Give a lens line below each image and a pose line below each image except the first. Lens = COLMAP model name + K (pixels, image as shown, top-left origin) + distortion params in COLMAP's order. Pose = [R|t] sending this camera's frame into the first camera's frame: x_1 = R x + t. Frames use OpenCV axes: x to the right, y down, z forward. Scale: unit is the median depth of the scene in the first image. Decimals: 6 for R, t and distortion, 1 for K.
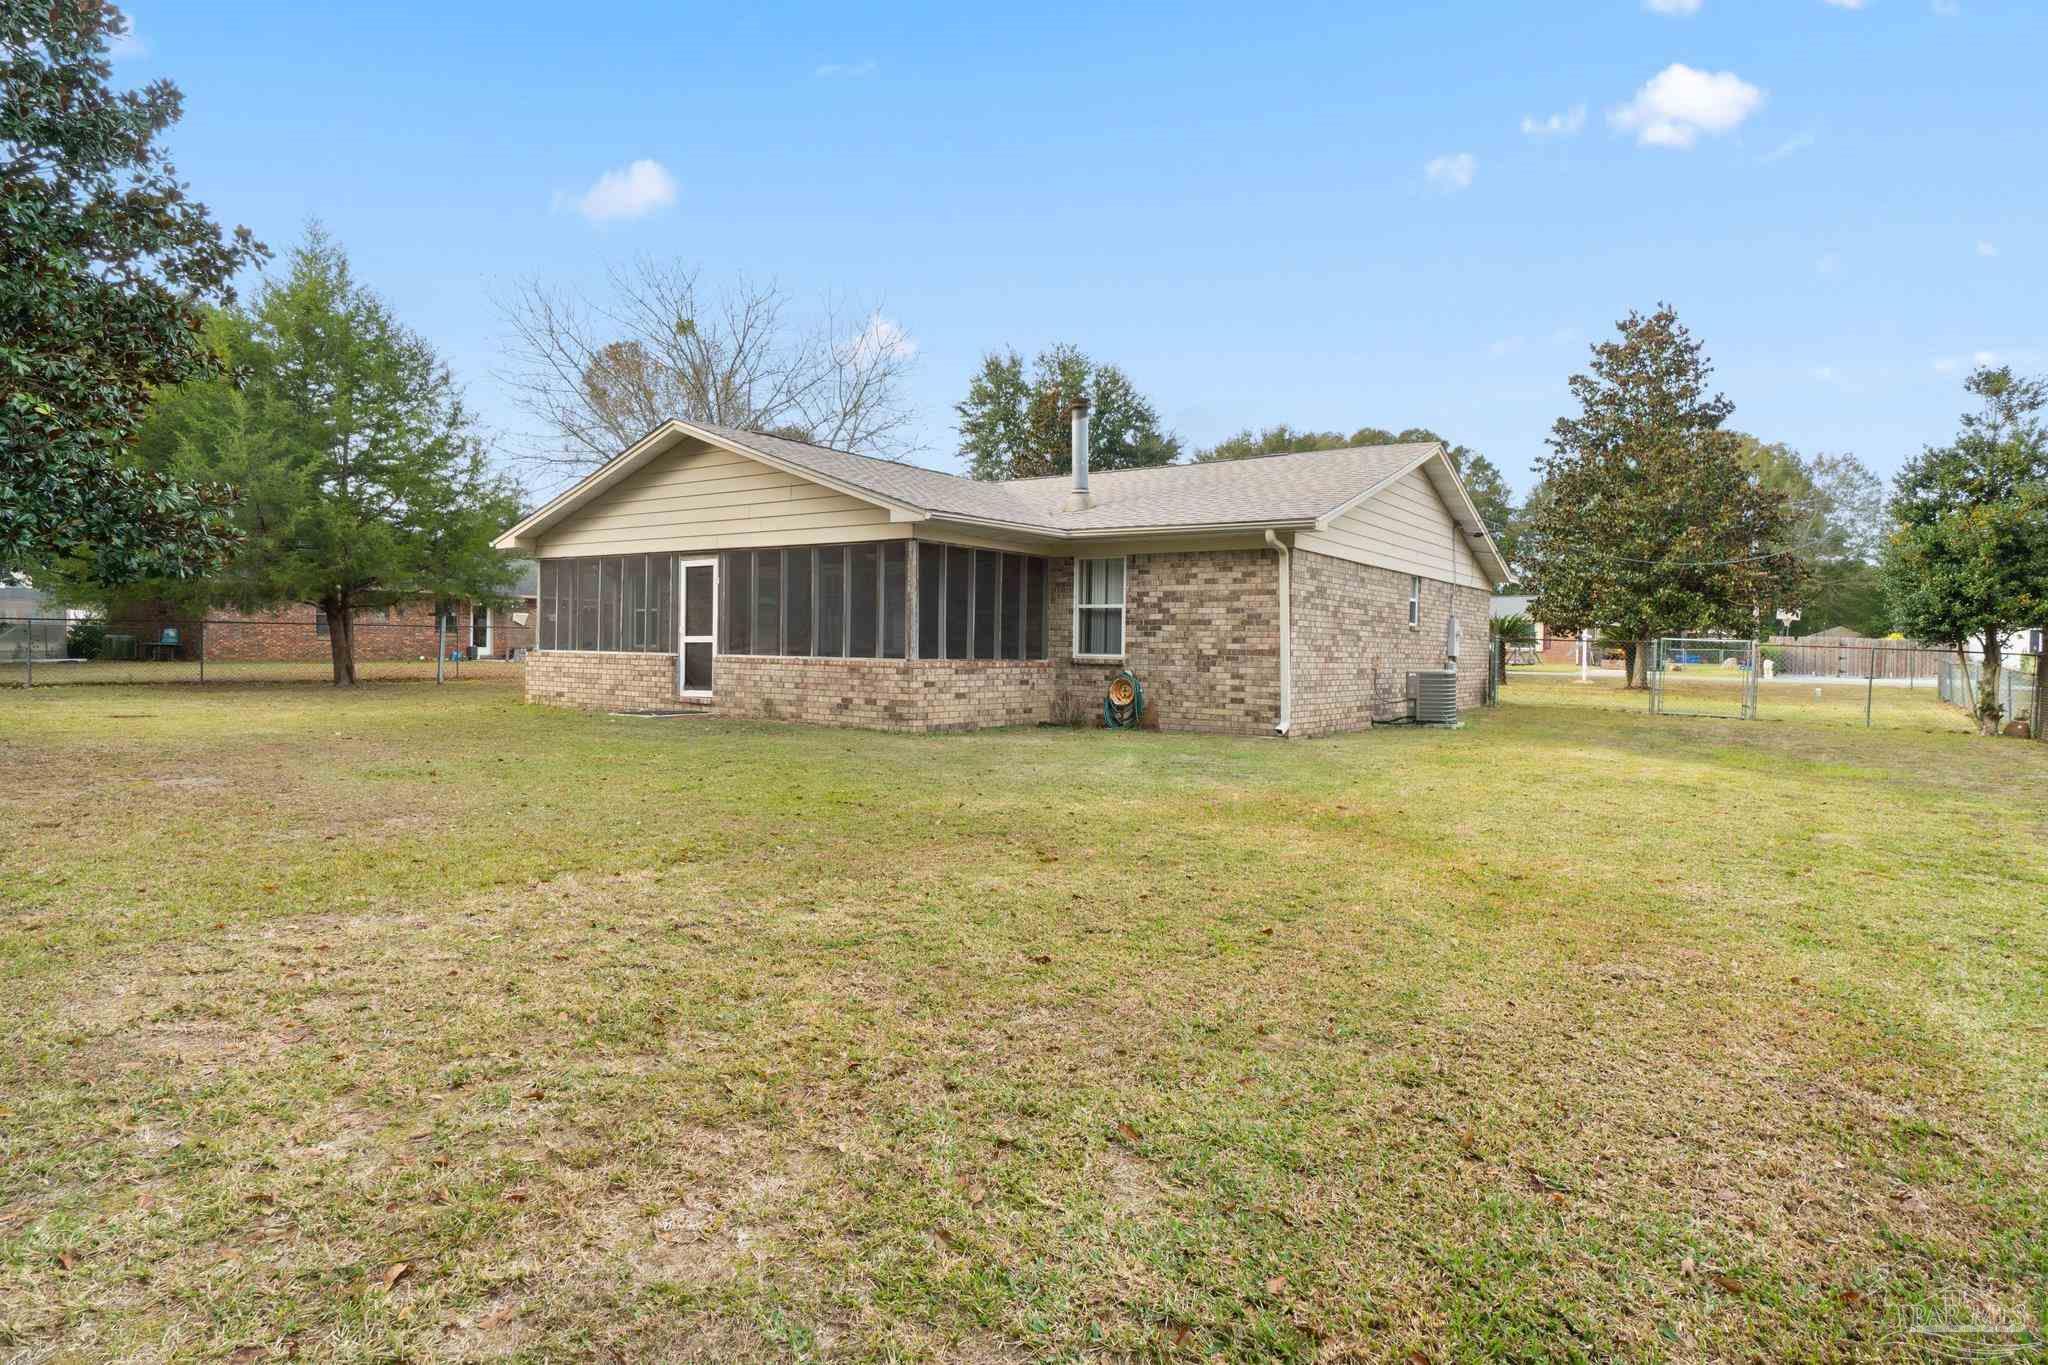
lens RADIAL K [[1098.7, 0, 1027.9], [0, 1098.7, 672.2], [0, 0, 1]] dist [0.022870, 0.000594]
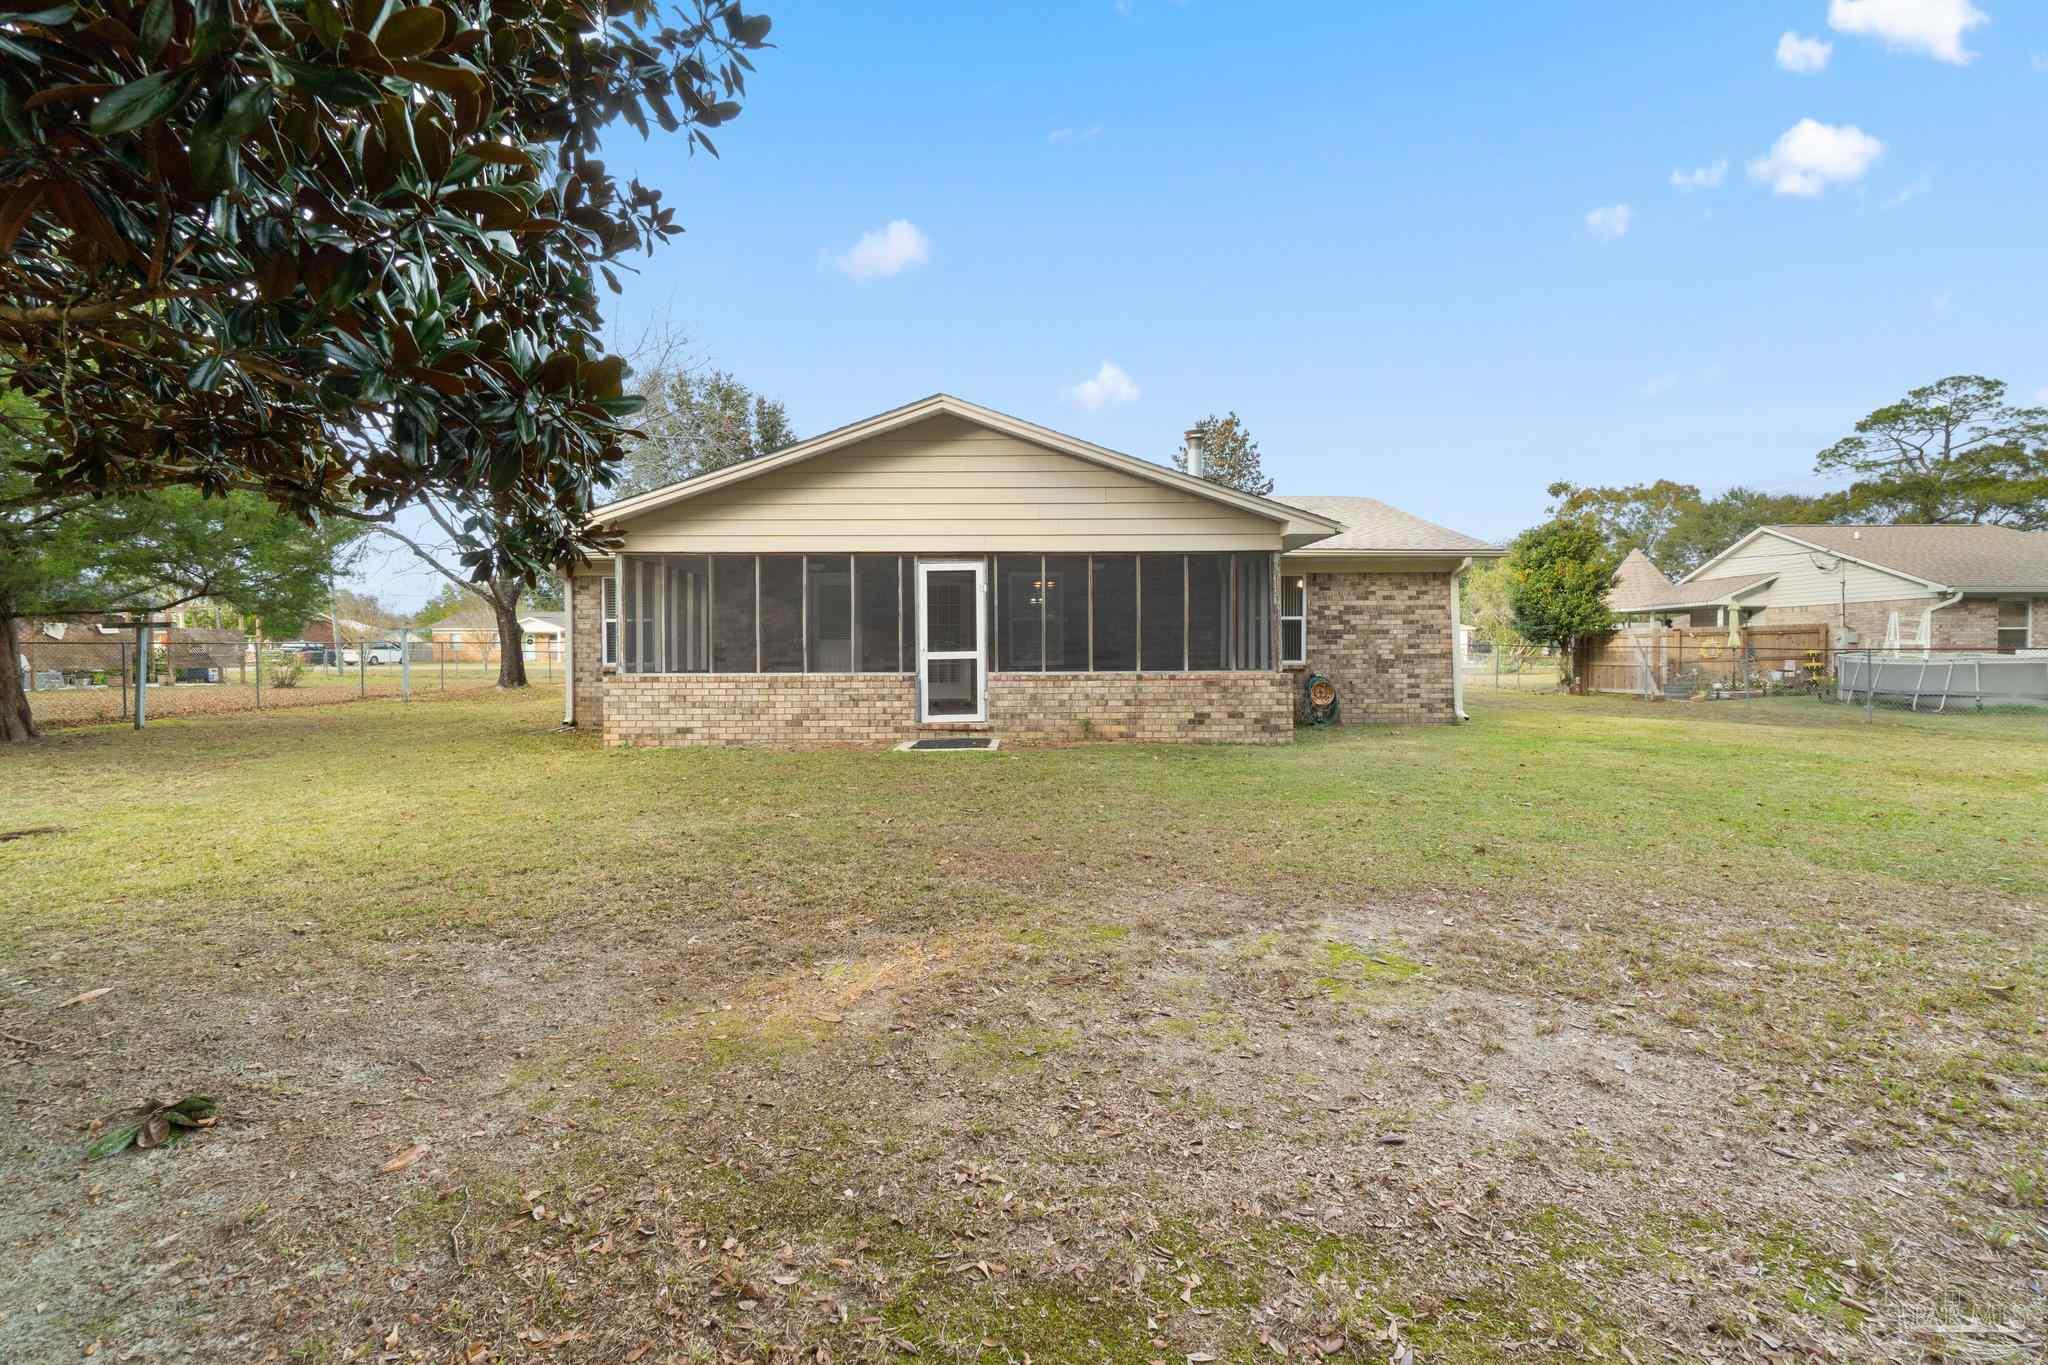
lens RADIAL K [[875.4, 0, 1026.8], [0, 875.4, 675.5], [0, 0, 1]] dist [0.000674, -0.000064]
pose [[0.817348, -0.035379, 0.575057, -0.697198], [0.031306, 0.999365, 0.016986, -0.025984], [-0.575293, 0.004119, 0.817937, 0.437534]]
